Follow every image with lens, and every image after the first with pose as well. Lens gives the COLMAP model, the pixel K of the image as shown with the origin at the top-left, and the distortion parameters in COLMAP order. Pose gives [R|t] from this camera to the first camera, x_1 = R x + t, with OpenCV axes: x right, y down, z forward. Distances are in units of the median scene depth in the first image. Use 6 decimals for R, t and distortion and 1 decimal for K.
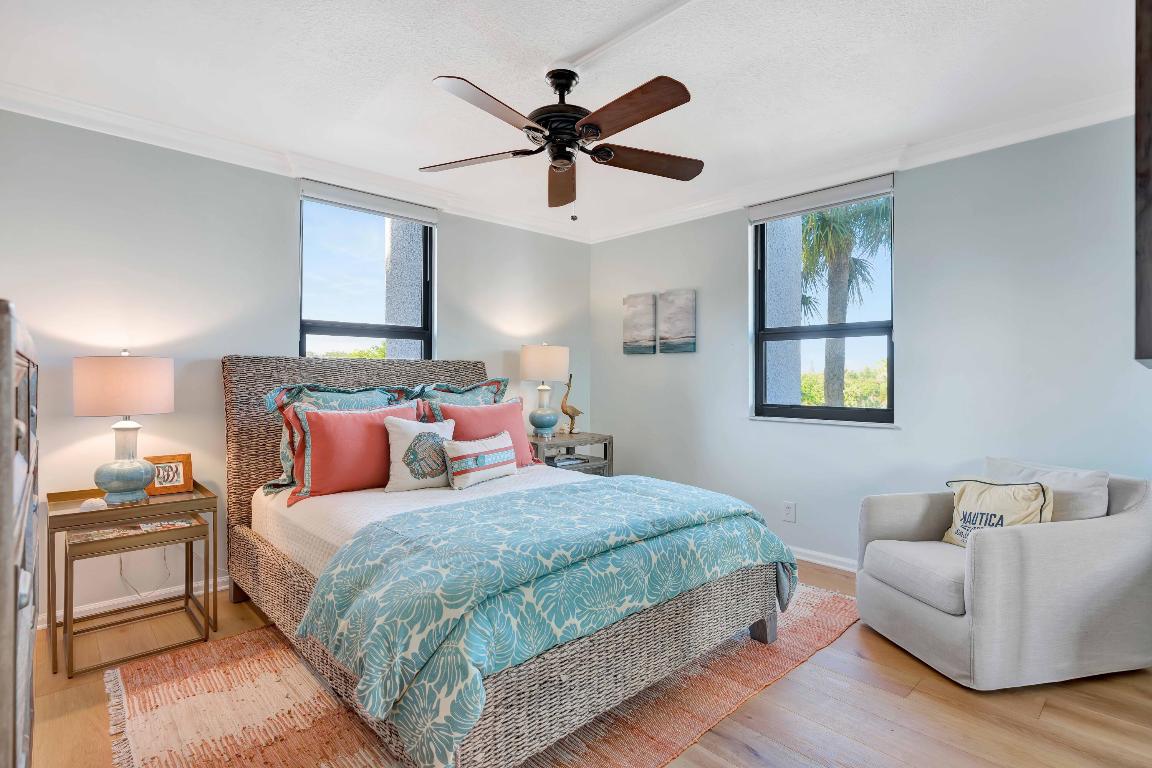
lens RADIAL K [[572.5, 0, 573.9], [0, 572.5, 378.7], [0, 0, 1]] dist [-0.000139, 0.000472]
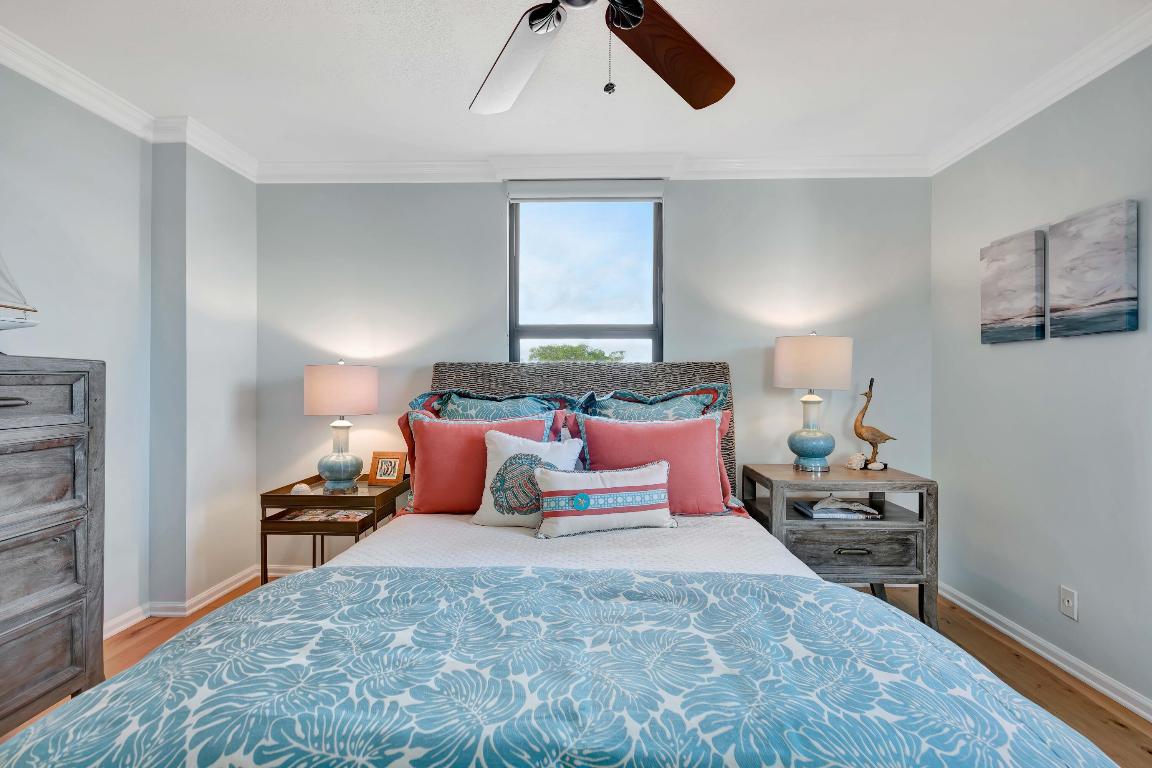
lens RADIAL K [[518.8, 0, 571.3], [0, 518.8, 381.7], [0, 0, 1]] dist [-0.003940, 0.002507]
pose [[0.703698, -0.002097, -0.710496, 0.192988], [-0.002213, 0.999984, -0.005143, -0.000367], [0.710496, 0.005191, 0.703682, 0.372445]]
